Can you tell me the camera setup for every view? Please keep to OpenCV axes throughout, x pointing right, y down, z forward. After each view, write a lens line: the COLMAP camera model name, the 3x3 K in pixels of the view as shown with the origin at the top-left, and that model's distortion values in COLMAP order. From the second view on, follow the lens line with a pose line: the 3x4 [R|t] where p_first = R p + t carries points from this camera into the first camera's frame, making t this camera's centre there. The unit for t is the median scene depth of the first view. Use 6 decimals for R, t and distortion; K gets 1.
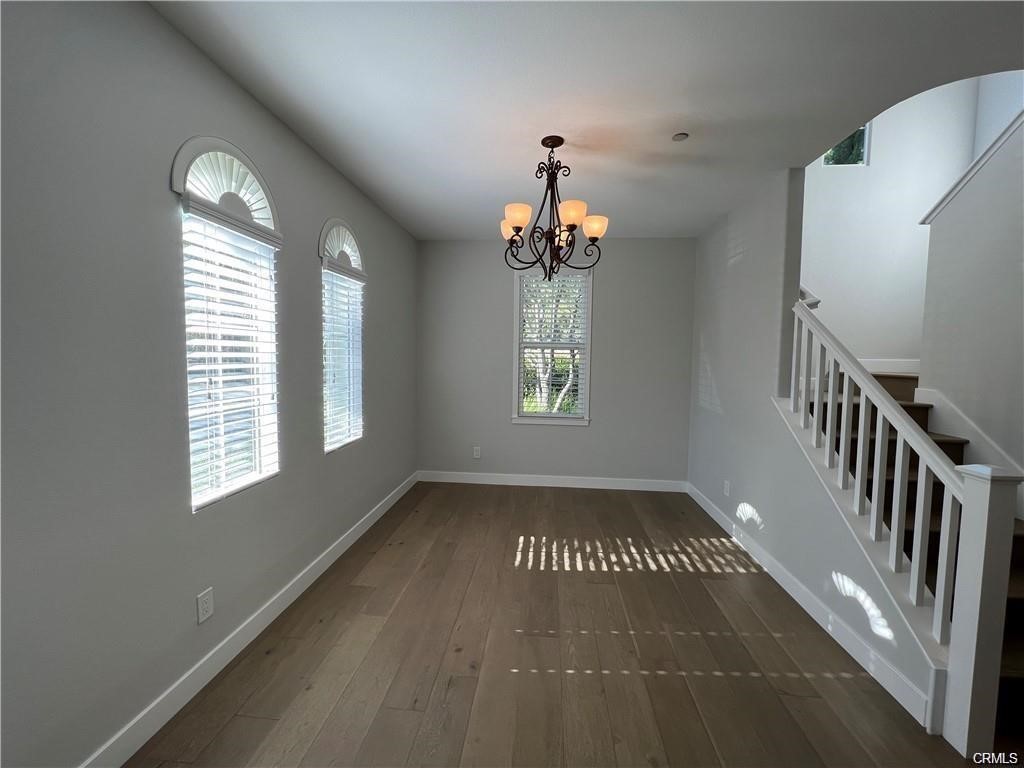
lens RADIAL K [[412.3, 0, 512.0], [0, 412.3, 384.0], [0, 0, 1]] dist [0.001916, 0.000281]
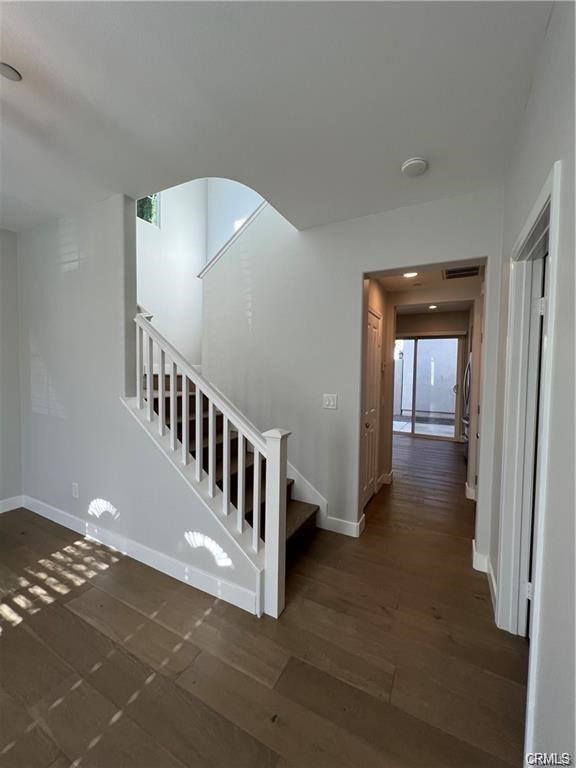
lens RADIAL K [[309.2, 0, 288.0], [0, 309.2, 384.0], [0, 0, 1]] dist [0.001916, 0.000281]
pose [[0.391351, -0.056347, 0.918515, 0.054599], [0.054857, 0.997777, 0.037837, -0.010067], [-0.918605, 0.035579, 0.393572, 0.277407]]
